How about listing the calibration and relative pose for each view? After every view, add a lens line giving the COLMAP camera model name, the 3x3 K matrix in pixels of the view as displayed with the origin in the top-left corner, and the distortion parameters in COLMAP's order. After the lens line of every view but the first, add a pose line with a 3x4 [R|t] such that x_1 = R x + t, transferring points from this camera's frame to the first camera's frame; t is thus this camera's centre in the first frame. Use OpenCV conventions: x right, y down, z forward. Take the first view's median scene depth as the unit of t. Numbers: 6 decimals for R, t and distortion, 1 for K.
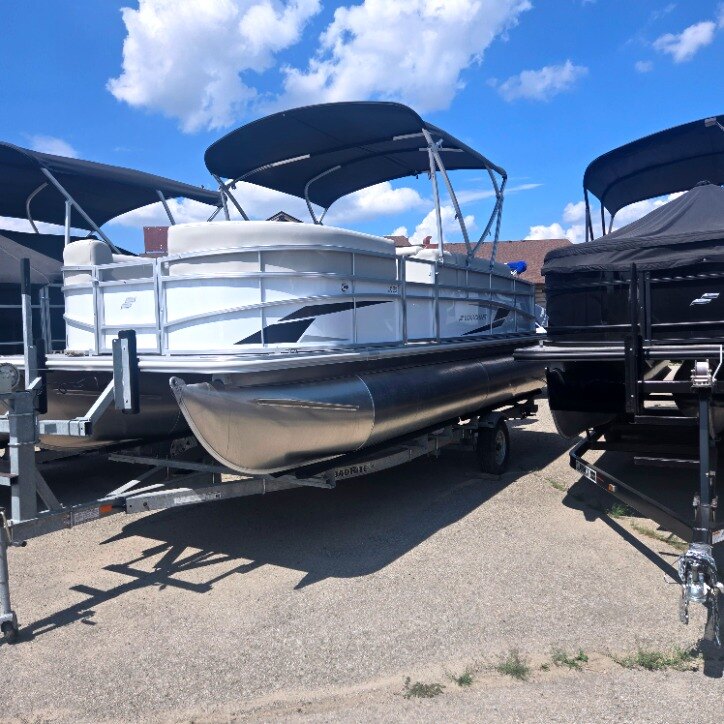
lens RADIAL K [[632.5, 0, 354.0], [0, 632.5, 364.1], [0, 0, 1]] dist [0.094007, -0.096085]
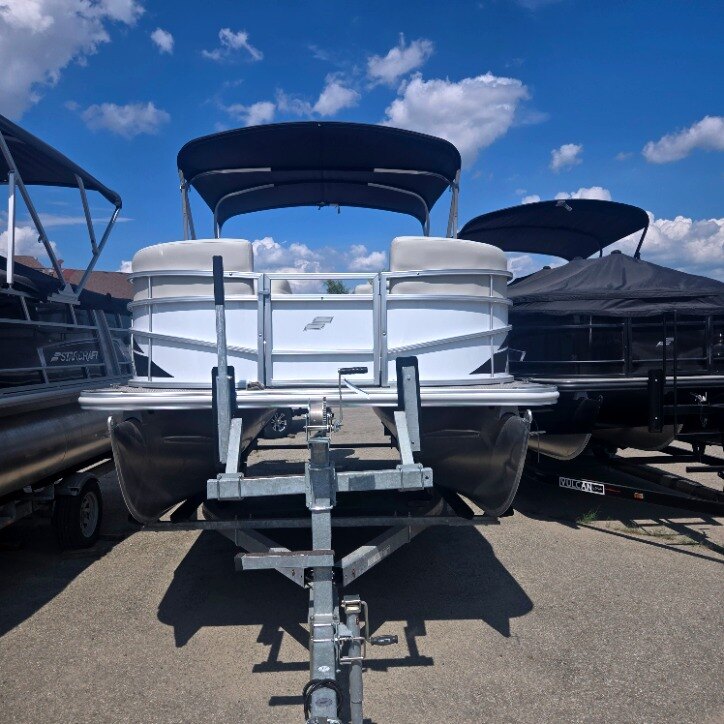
lens RADIAL K [[632.5, 0, 354.0], [0, 632.5, 364.1], [0, 0, 1]] dist [0.094007, -0.096085]
pose [[0.828601, 0.013221, 0.559684, -0.739057], [0.017757, 0.998597, -0.049879, -0.002517], [-0.559558, 0.051268, 0.827204, 0.300627]]
